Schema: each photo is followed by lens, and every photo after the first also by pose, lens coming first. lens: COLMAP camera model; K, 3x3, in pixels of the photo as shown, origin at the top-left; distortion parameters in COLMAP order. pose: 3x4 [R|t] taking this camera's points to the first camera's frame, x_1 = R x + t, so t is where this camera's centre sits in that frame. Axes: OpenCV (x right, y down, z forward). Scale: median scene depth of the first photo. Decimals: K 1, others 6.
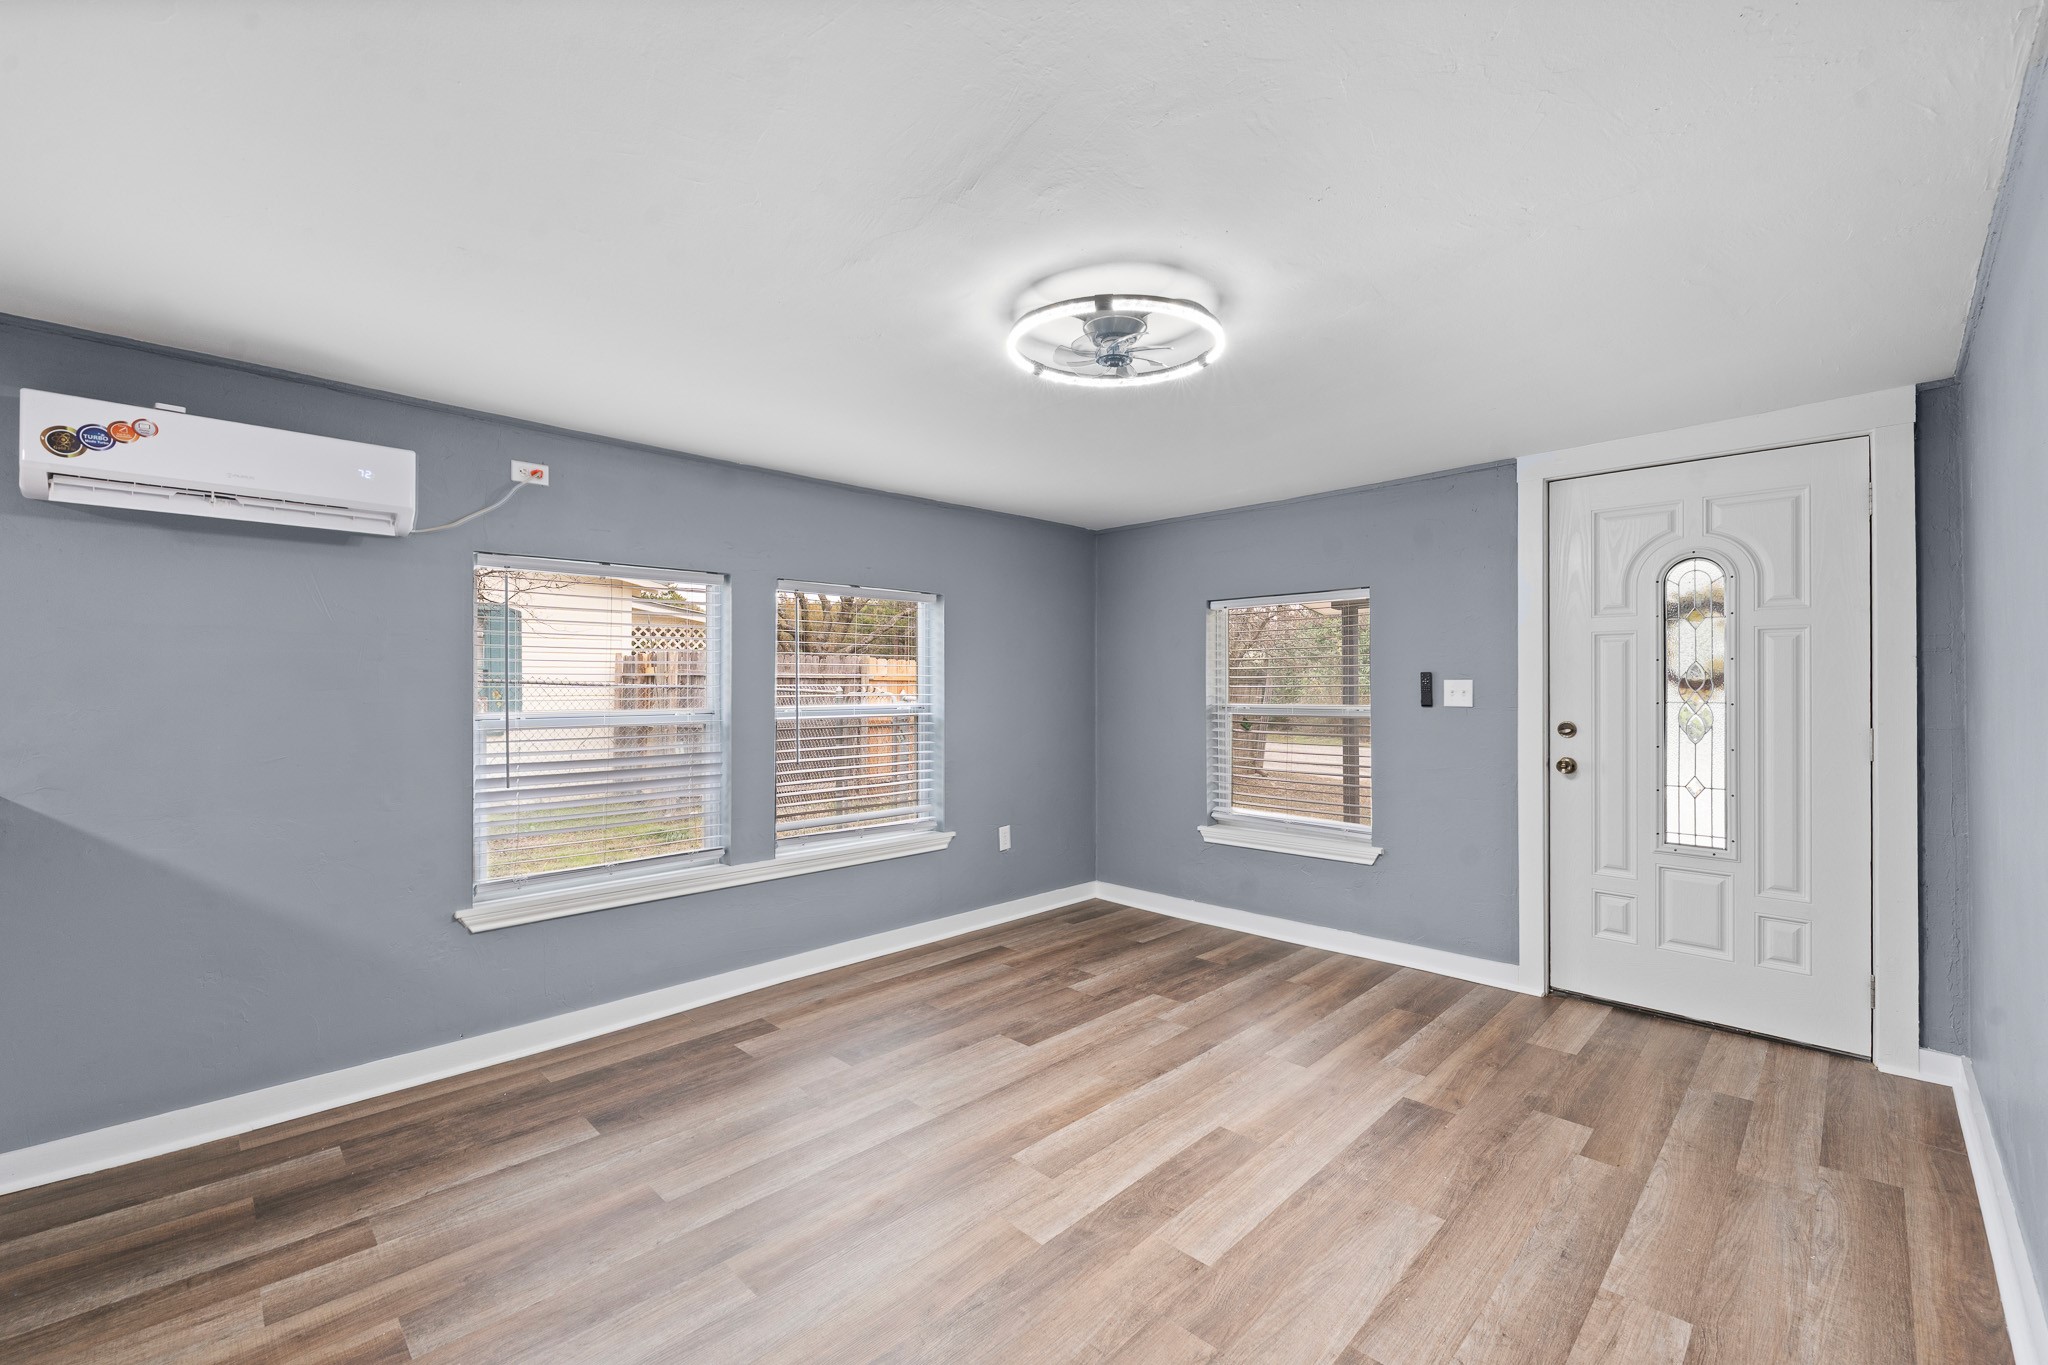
lens RADIAL K [[843.0, 0, 1039.2], [0, 843.0, 651.3], [0, 0, 1]] dist [0.000684, -0.000413]
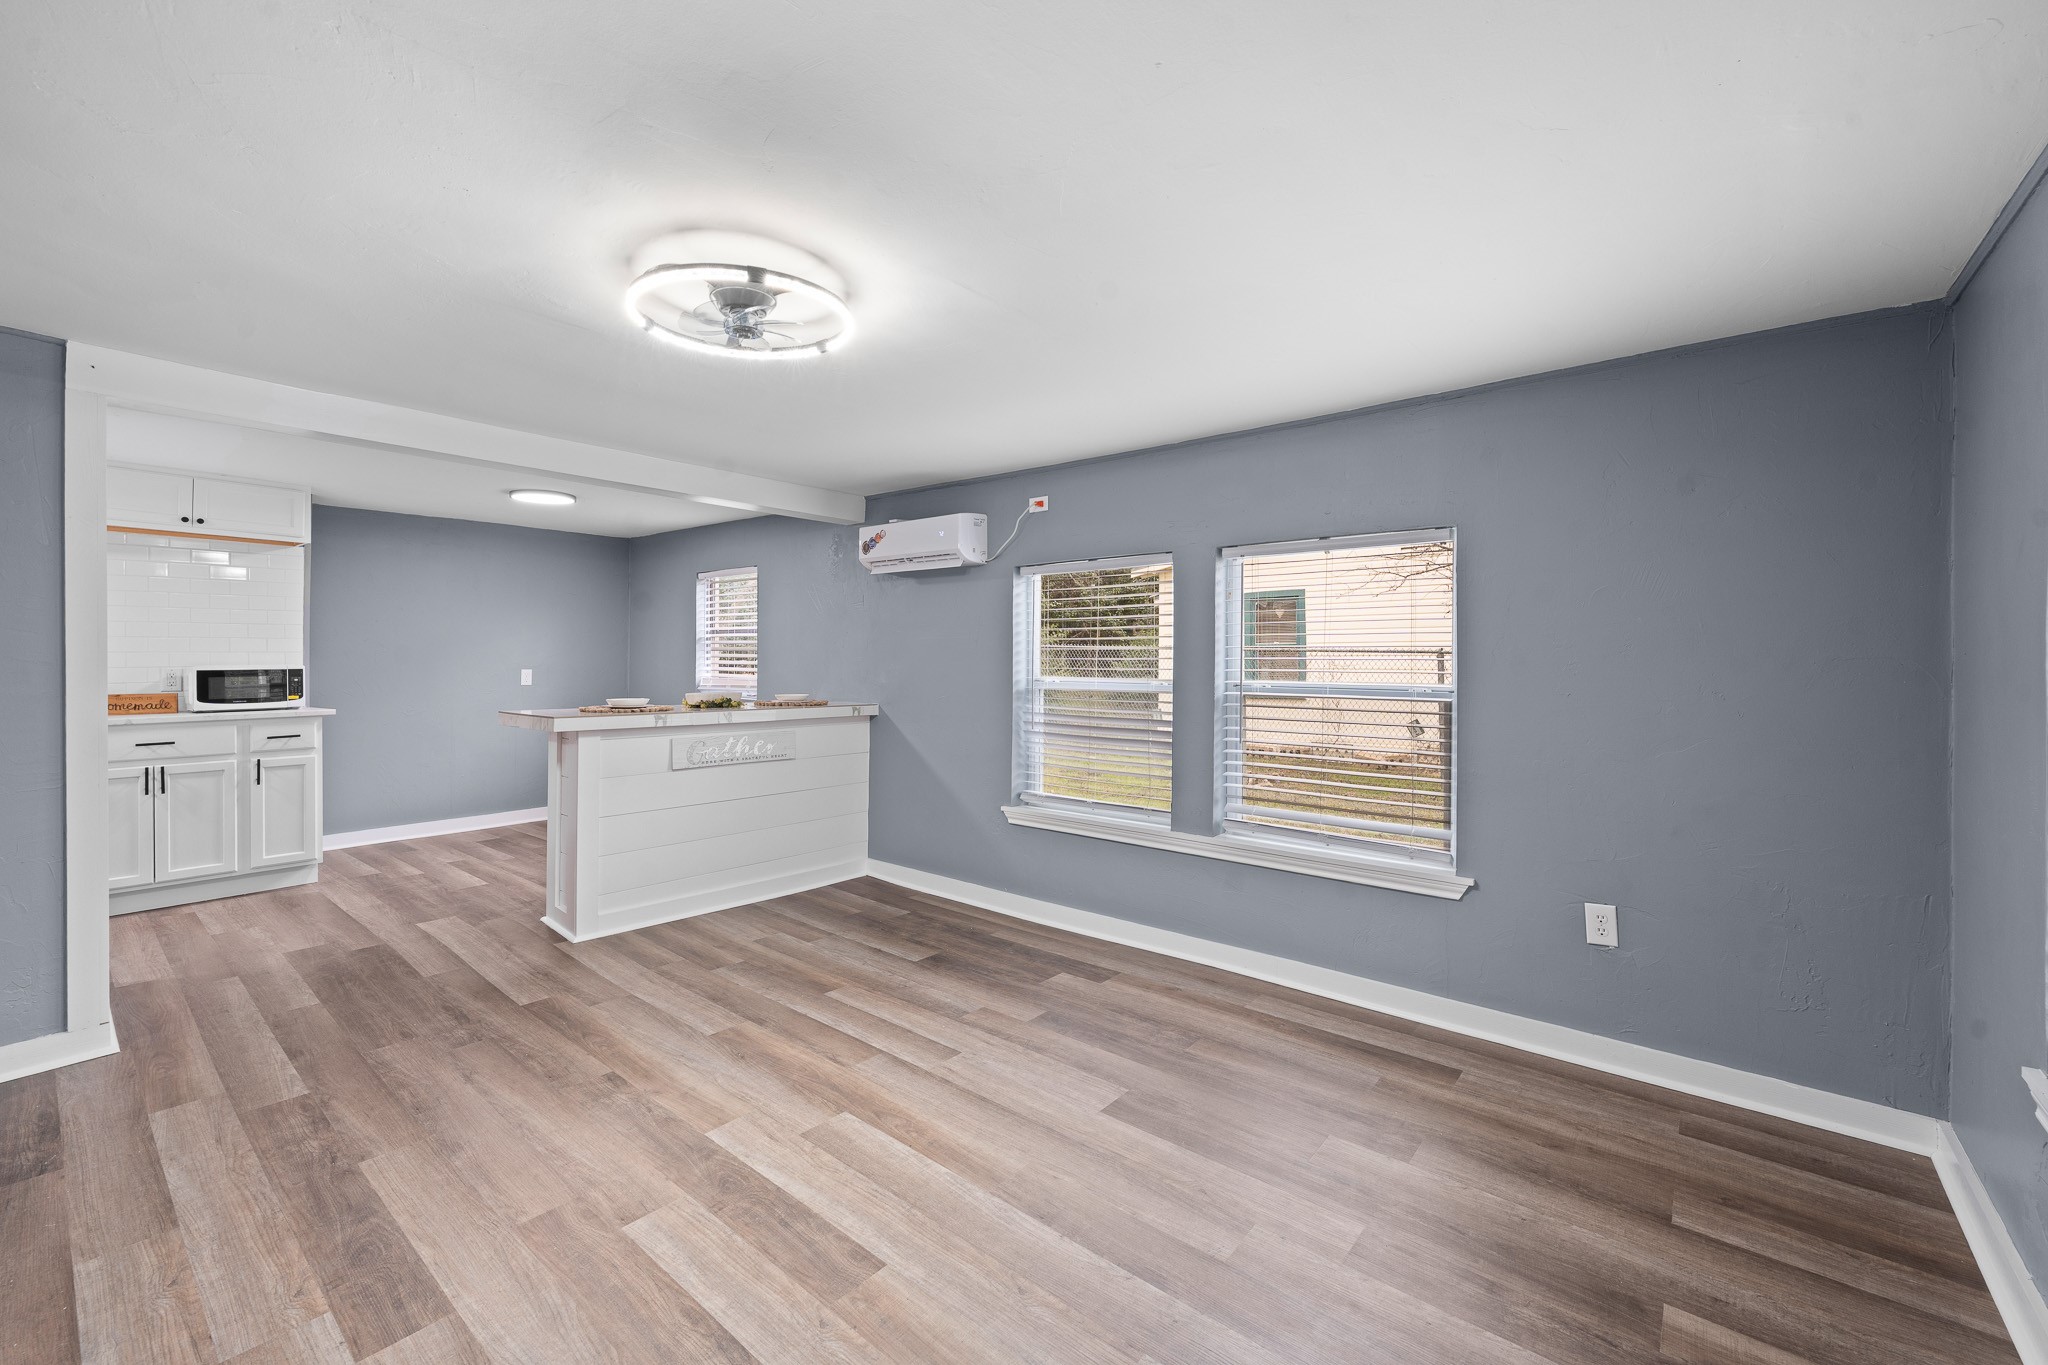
lens RADIAL K [[843.0, 0, 1039.2], [0, 843.0, 651.3], [0, 0, 1]] dist [0.000684, -0.000413]
pose [[0.088195, -0.004830, -0.996091, 0.877369], [0.035873, 0.999355, -0.001670, 0.035710], [0.995457, -0.035585, 0.088312, 0.996587]]
